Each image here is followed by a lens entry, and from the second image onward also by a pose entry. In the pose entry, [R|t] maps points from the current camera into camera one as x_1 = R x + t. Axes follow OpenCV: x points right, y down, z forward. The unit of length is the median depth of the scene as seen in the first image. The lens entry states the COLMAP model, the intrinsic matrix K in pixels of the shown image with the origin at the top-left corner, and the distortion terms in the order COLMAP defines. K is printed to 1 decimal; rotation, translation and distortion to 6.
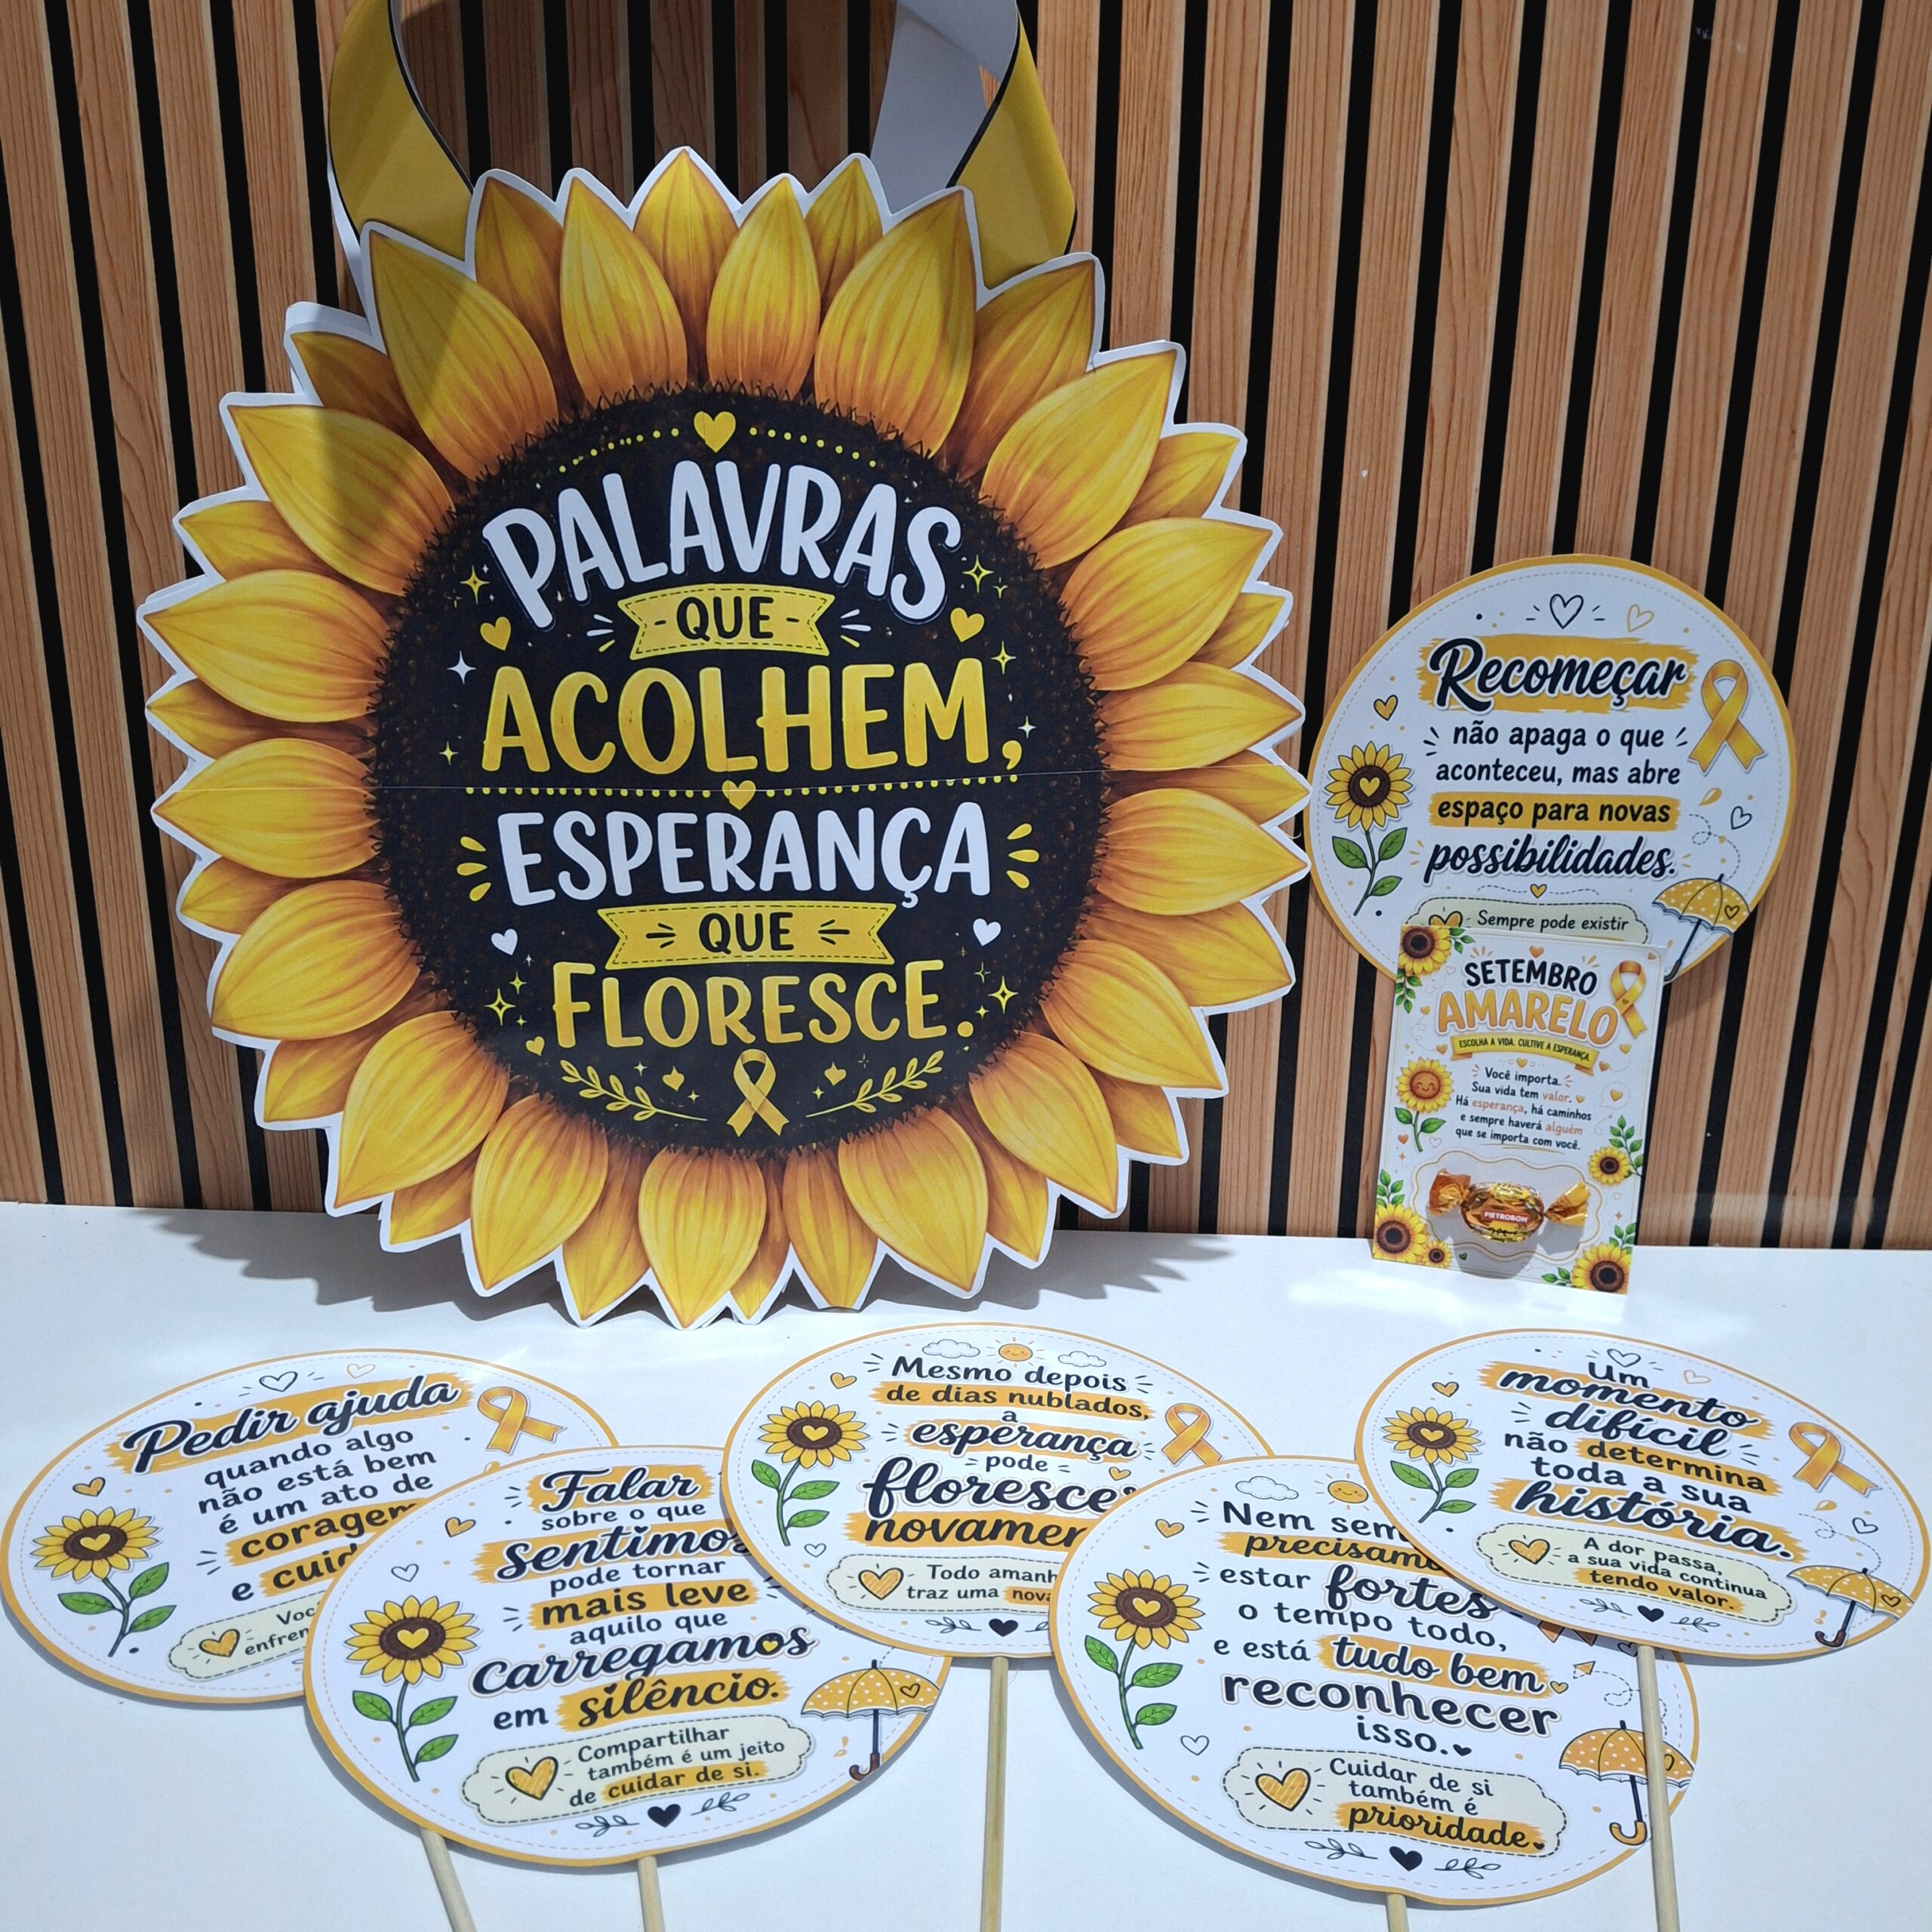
lens RADIAL K [[2375.9, 0, 930.2], [0, 2375.9, 1014.5], [0, 0, 1]] dist [0.297308, -1.222431]
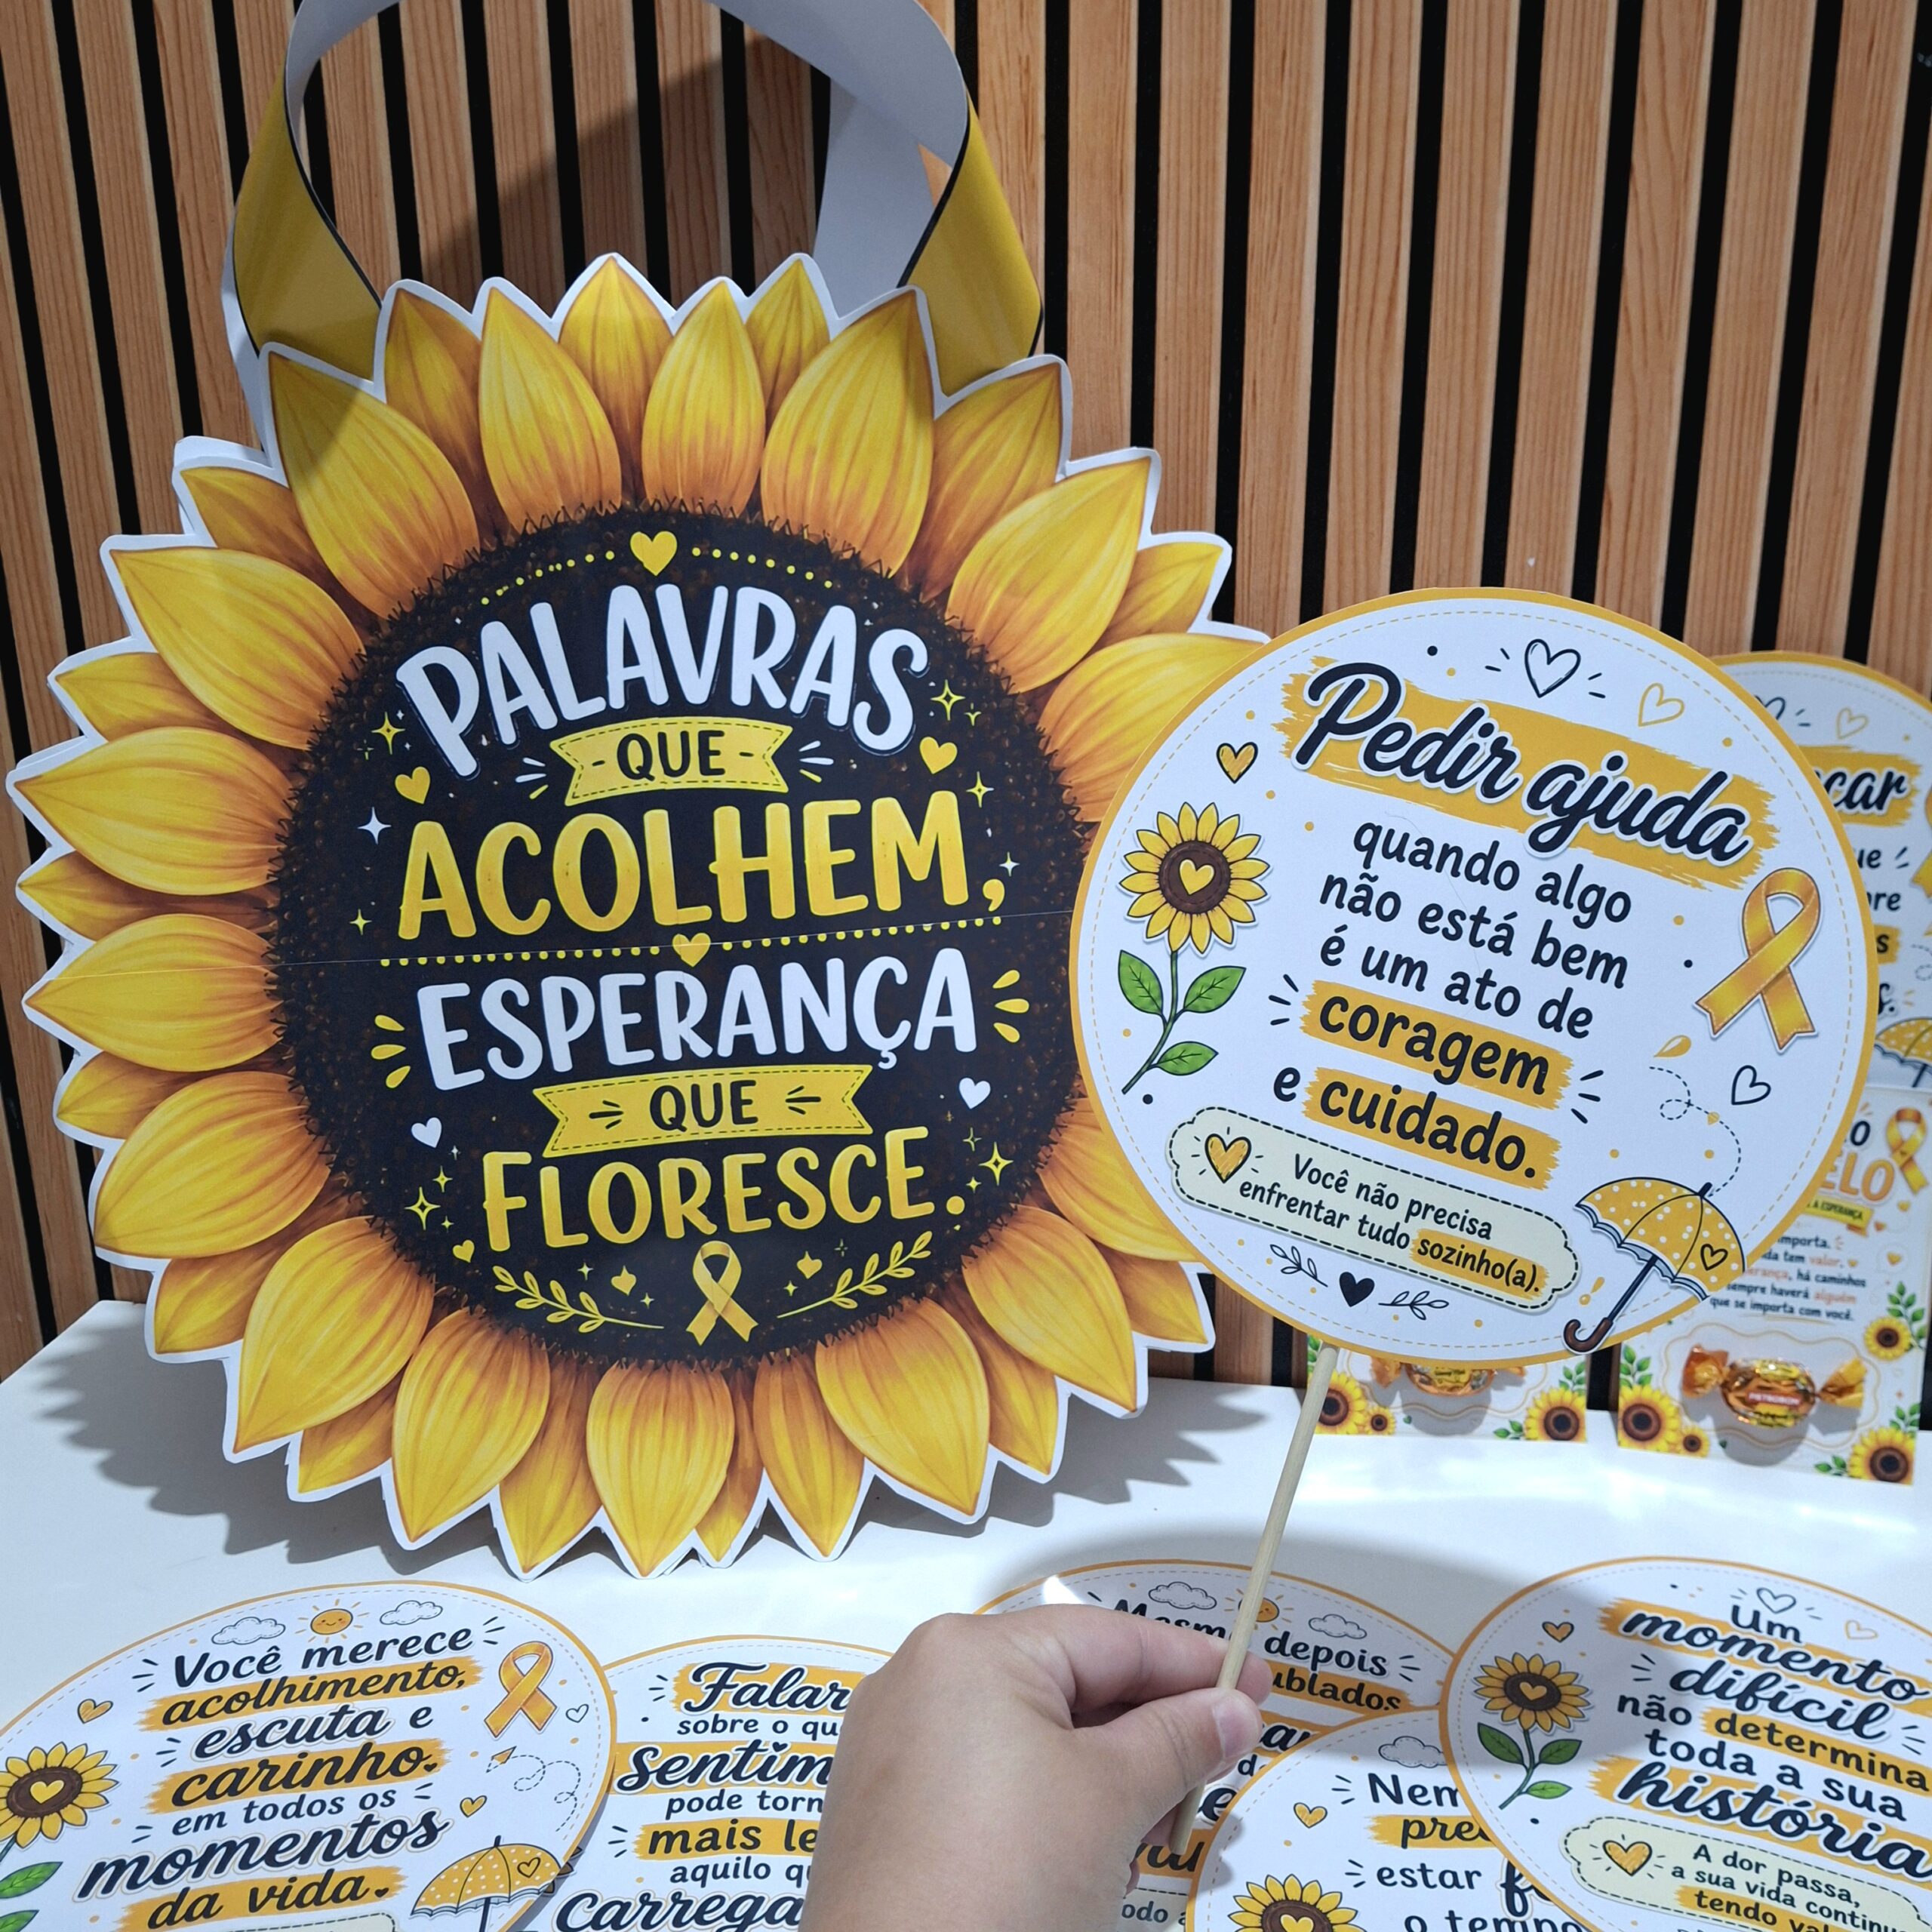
lens RADIAL K [[2268.3, 0, 993.4], [0, 2268.3, 943.9], [0, 0, 1]] dist [0.186931, -0.688156]
pose [[0.997058, -0.042262, 0.063947, -0.021836], [0.051108, 0.988298, -0.143719, 0.033485], [-0.057125, 0.146564, 0.987550, 0.153085]]
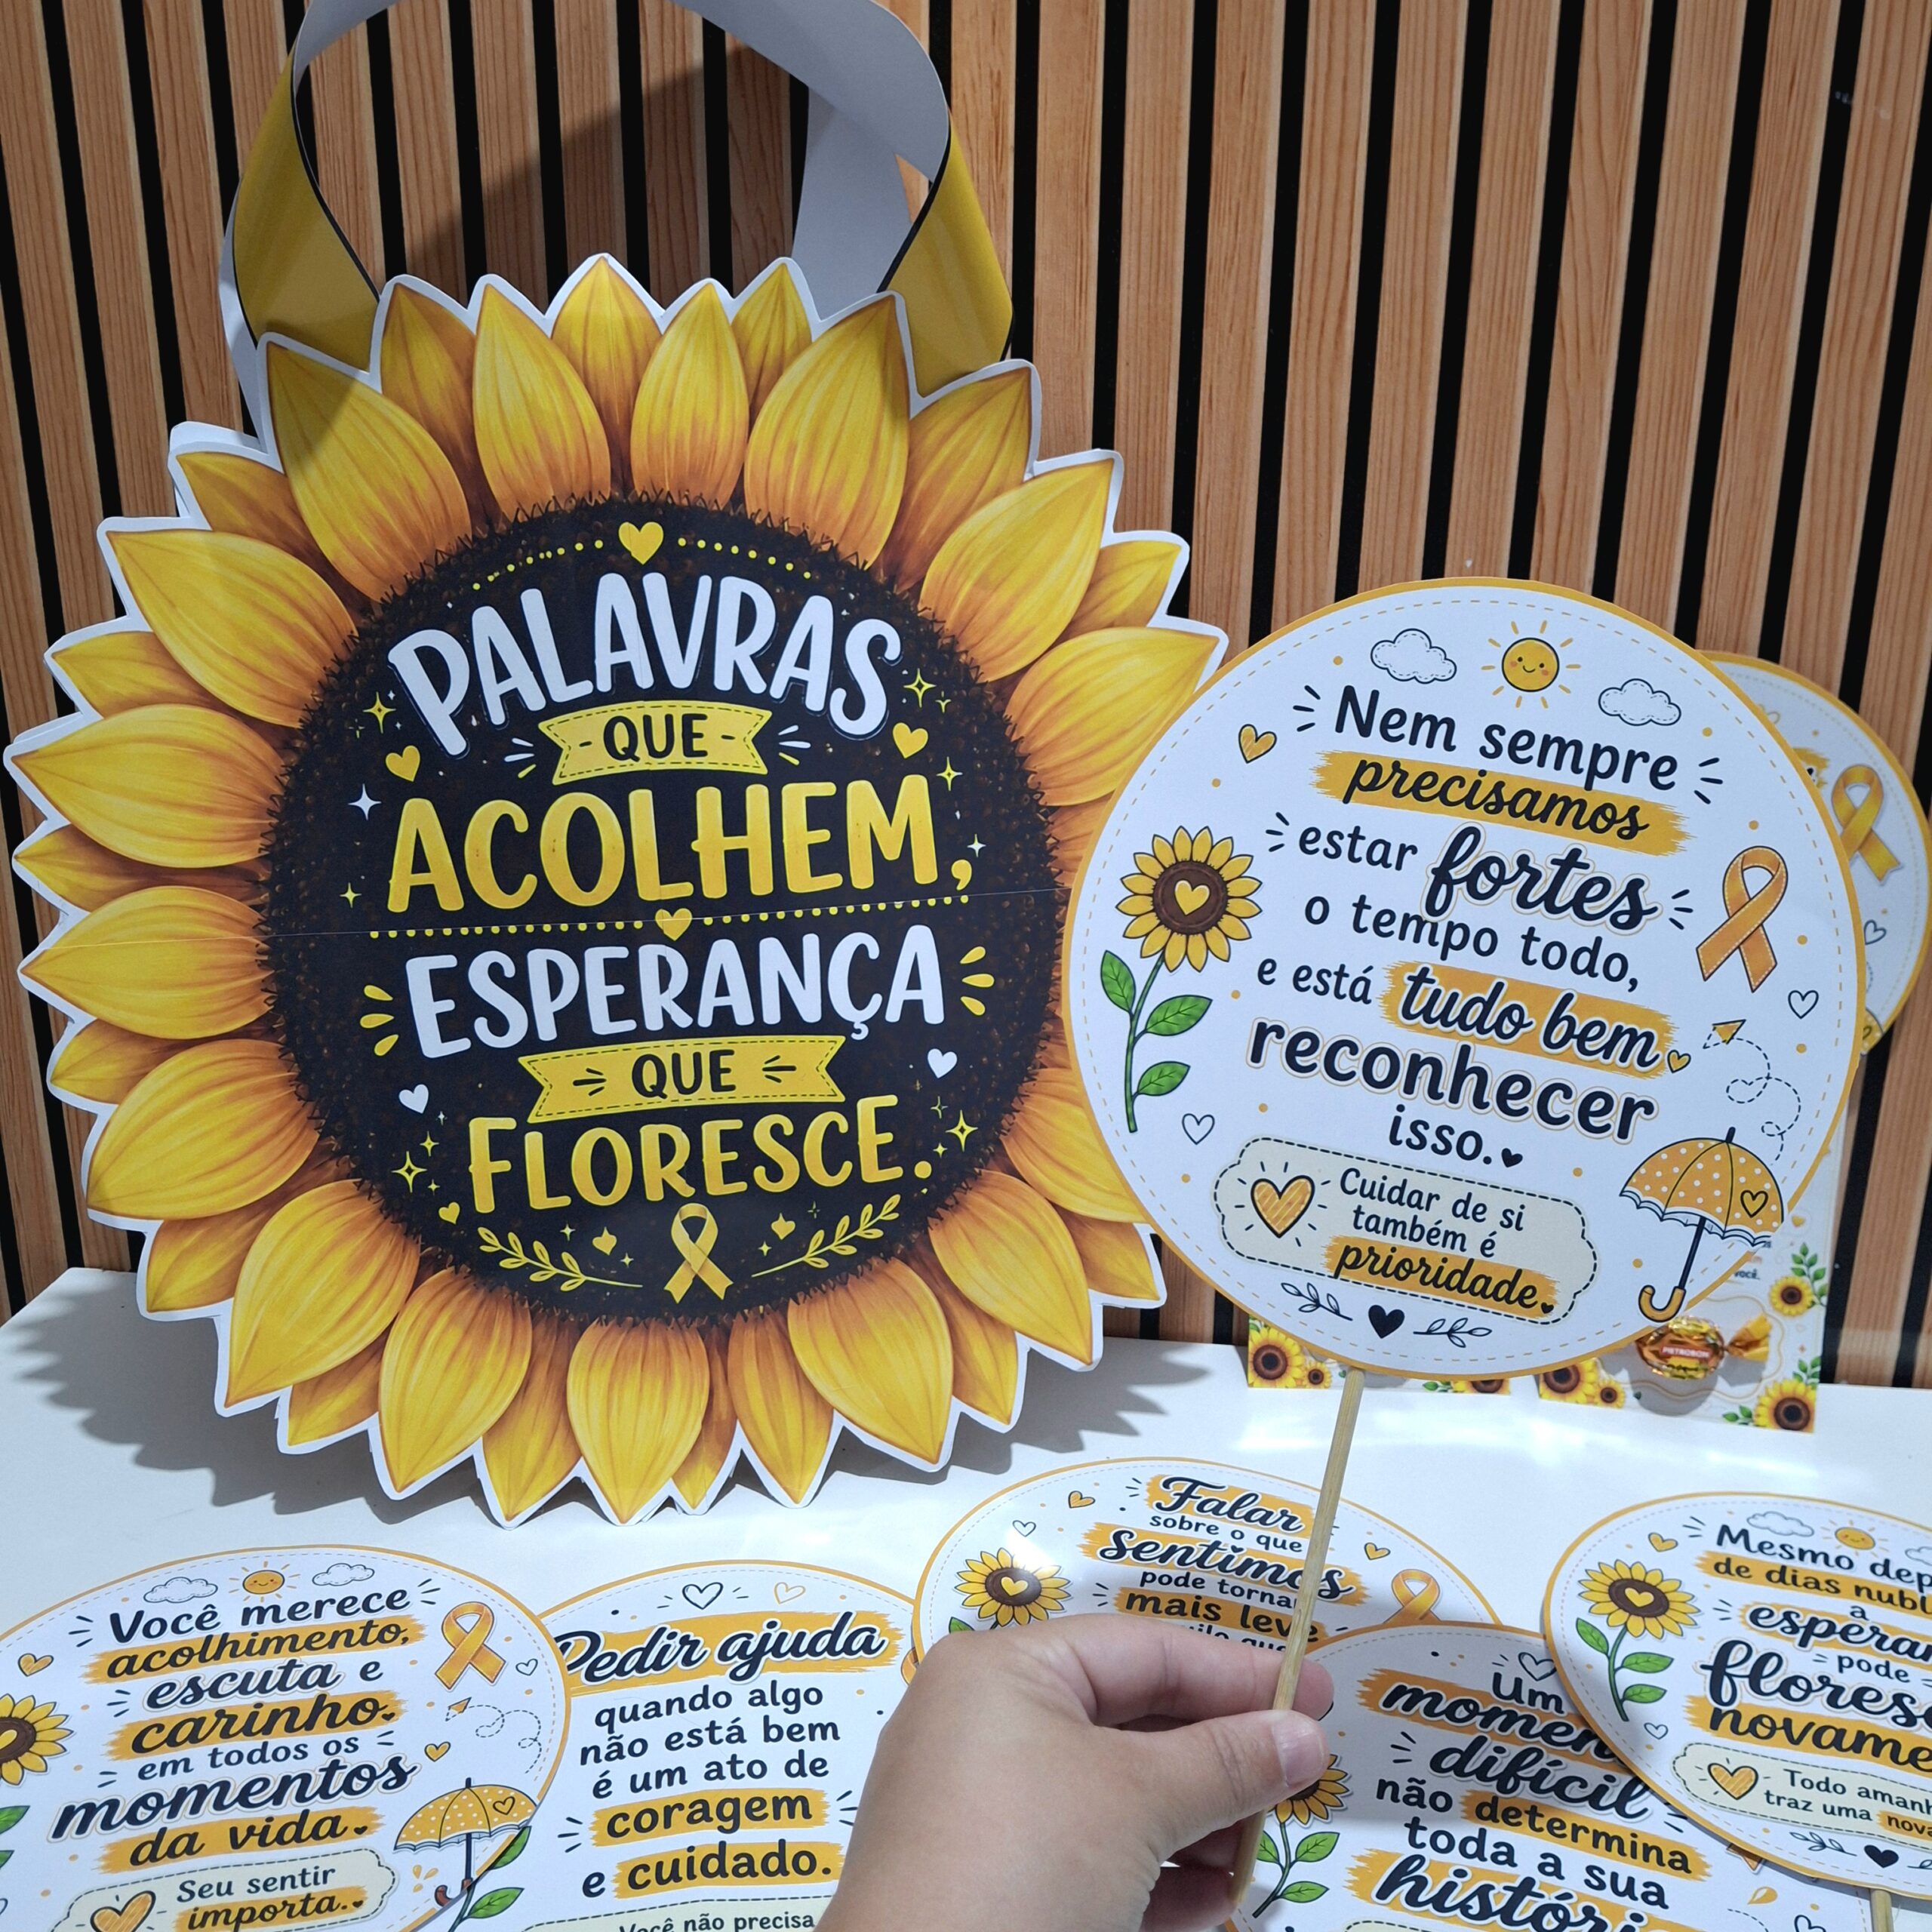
lens RADIAL K [[2304.9, 0, 1004.0], [0, 2304.9, 967.2], [0, 0, 1]] dist [0.204832, -0.777758]
pose [[0.992394, -0.037510, 0.117249, -0.058476], [0.052530, 0.990413, -0.127757, 0.046280], [-0.111333, 0.132944, 0.984851, 0.098682]]
